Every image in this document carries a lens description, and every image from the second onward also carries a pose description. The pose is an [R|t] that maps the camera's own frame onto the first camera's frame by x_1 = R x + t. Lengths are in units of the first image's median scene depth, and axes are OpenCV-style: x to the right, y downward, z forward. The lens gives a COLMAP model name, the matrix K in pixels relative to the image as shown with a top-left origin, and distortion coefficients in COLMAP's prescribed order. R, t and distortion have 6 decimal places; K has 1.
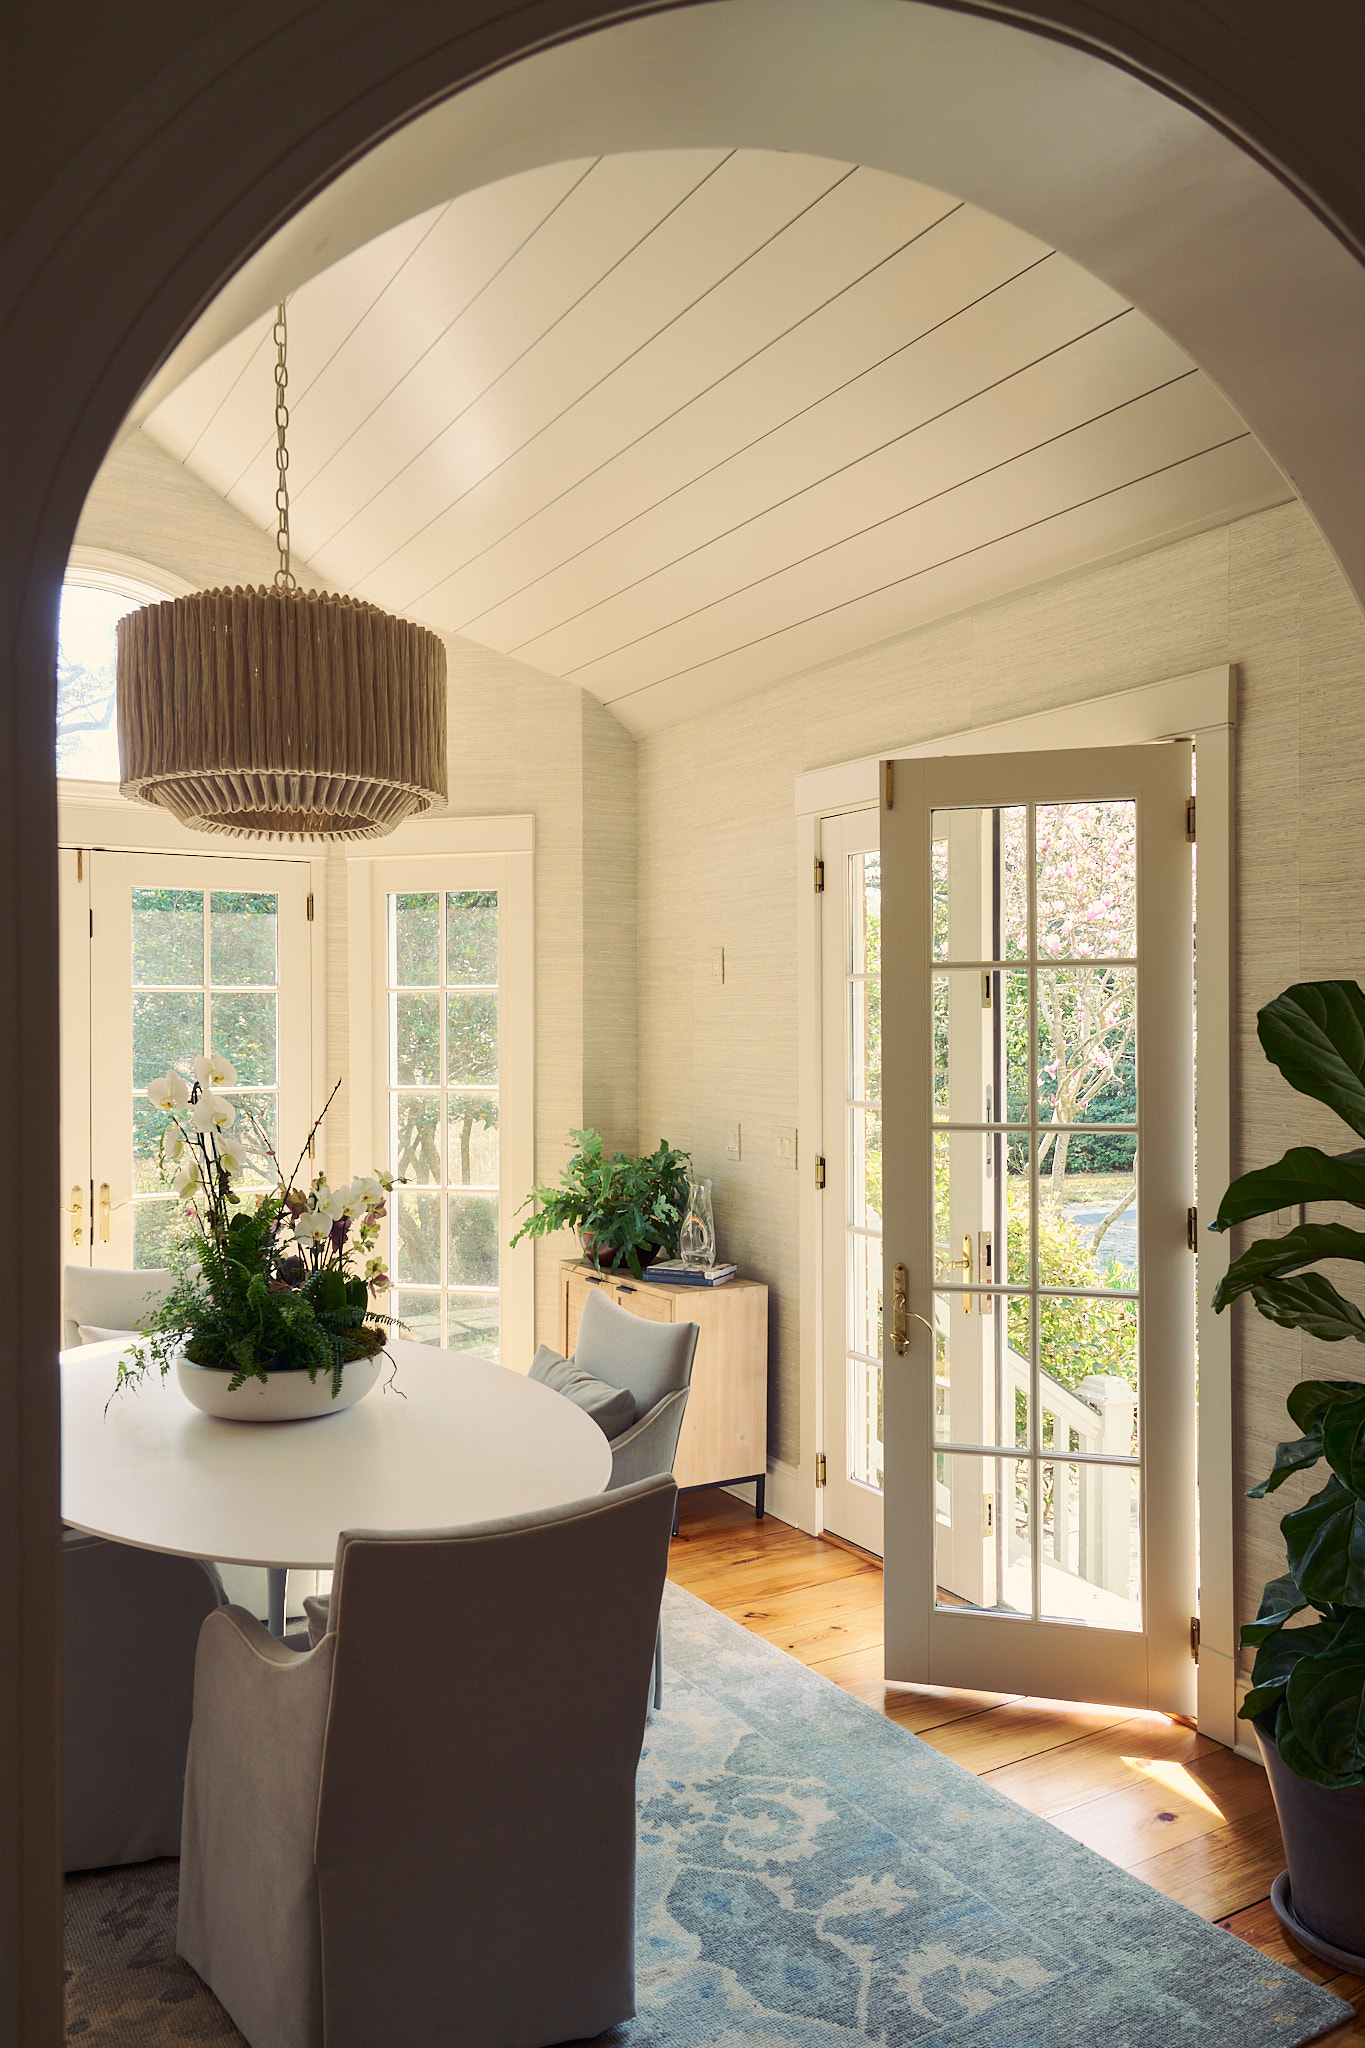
lens RADIAL K [[1447.5, 0, 682.5], [0, 1447.5, 1024.0], [0, 0, 1]] dist [-0.004299, -0.001687]
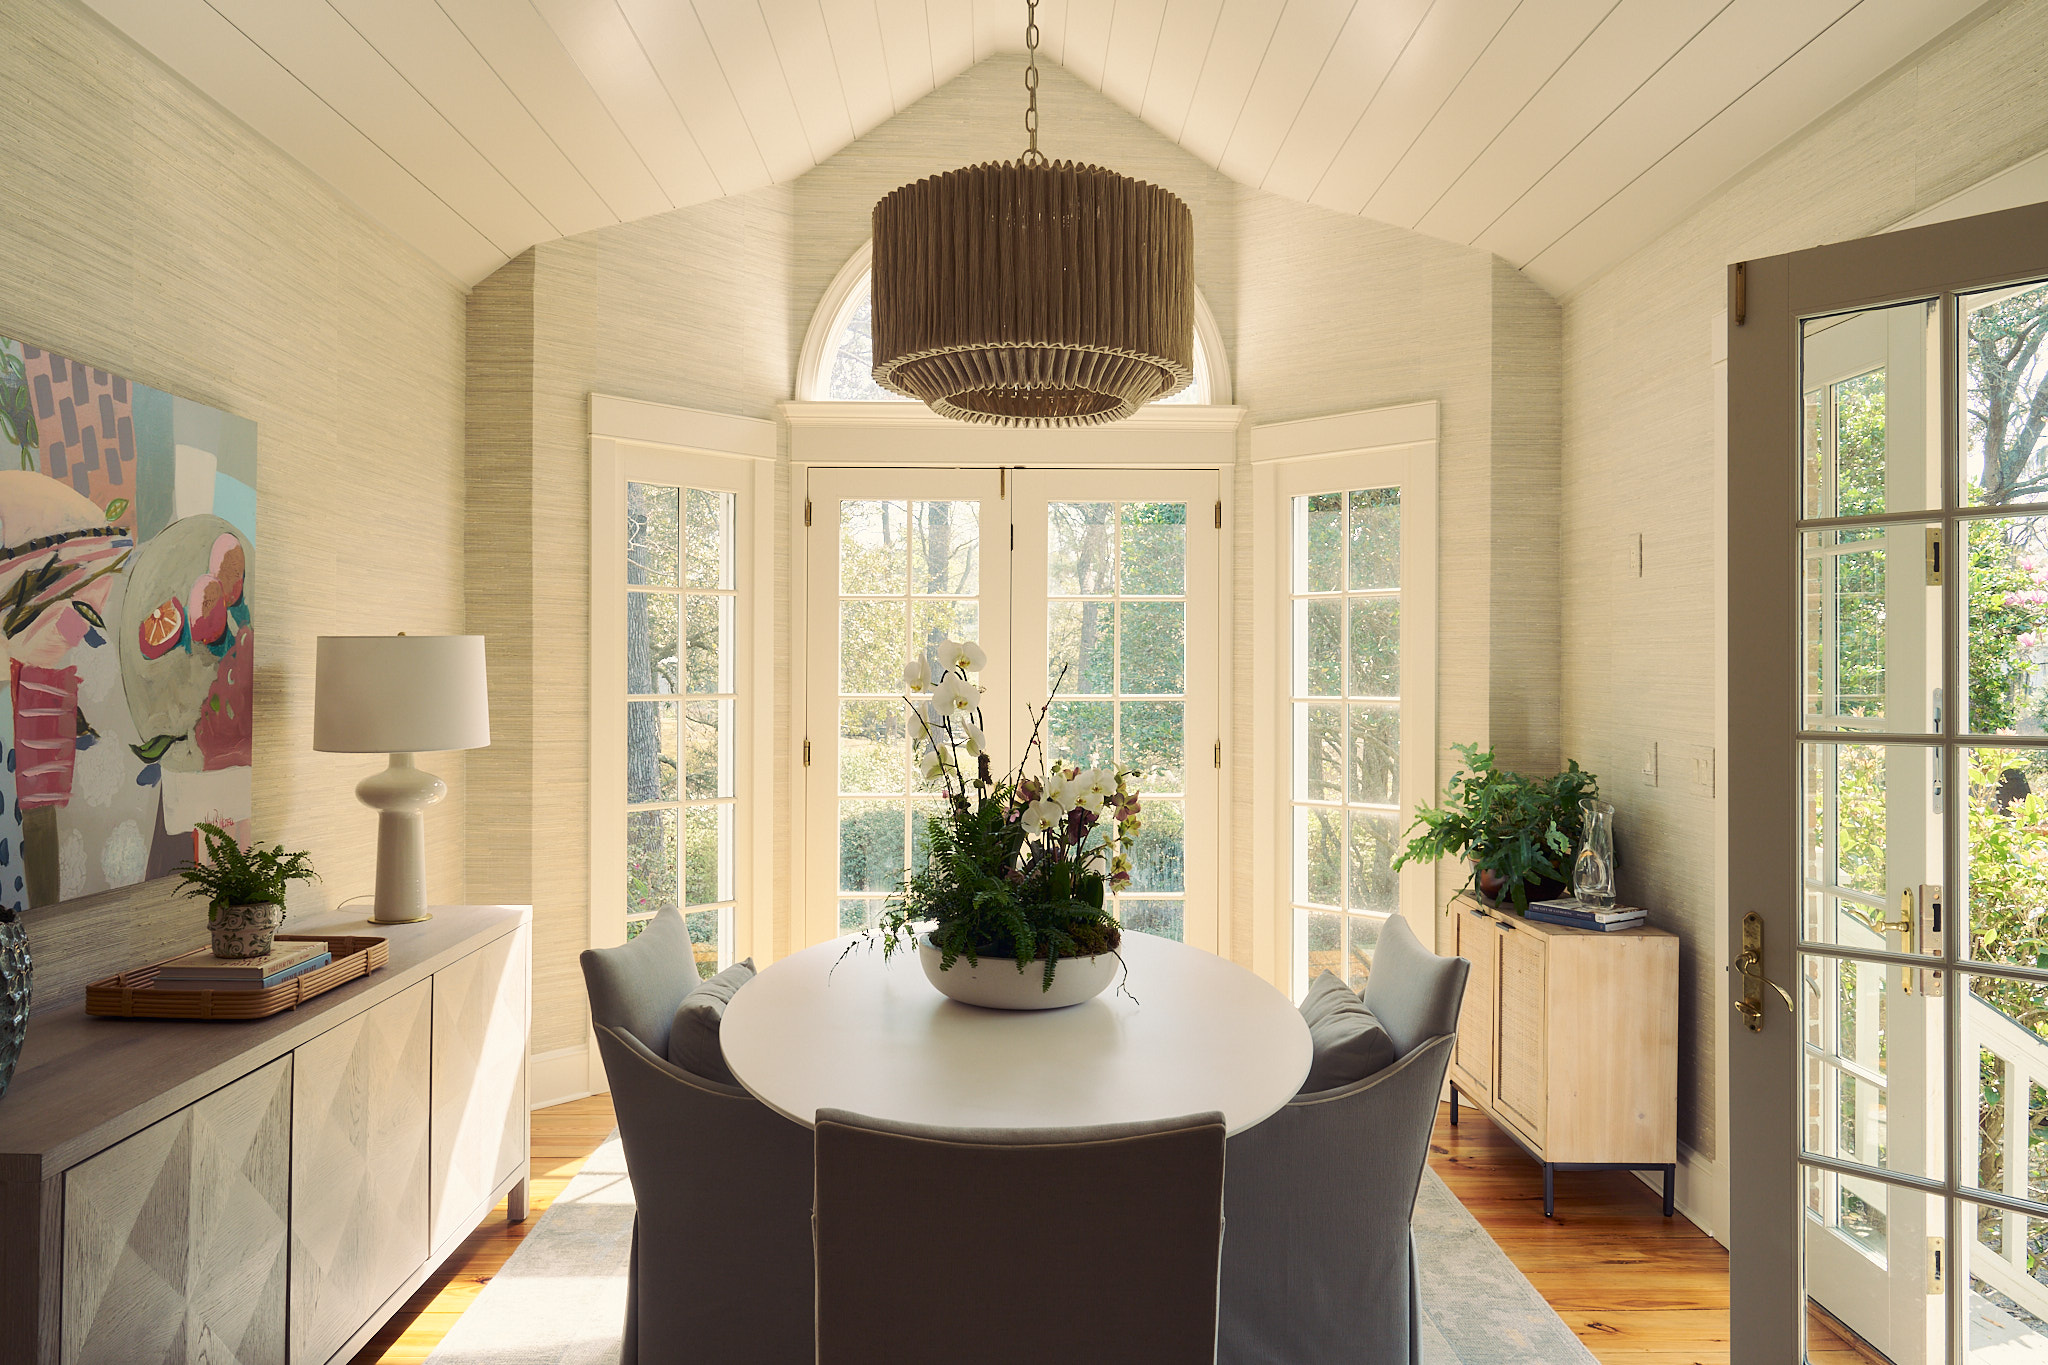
lens RADIAL K [[1420.6, 0, 1019.4], [0, 1420.6, 662.2], [0, 0, 1]] dist [-0.010733, -0.004397]
pose [[0.863570, 0.003217, -0.504220, 0.139118], [-0.003553, 0.999994, 0.000294, 0.024490], [0.504217, 0.001538, 0.863575, 0.110390]]
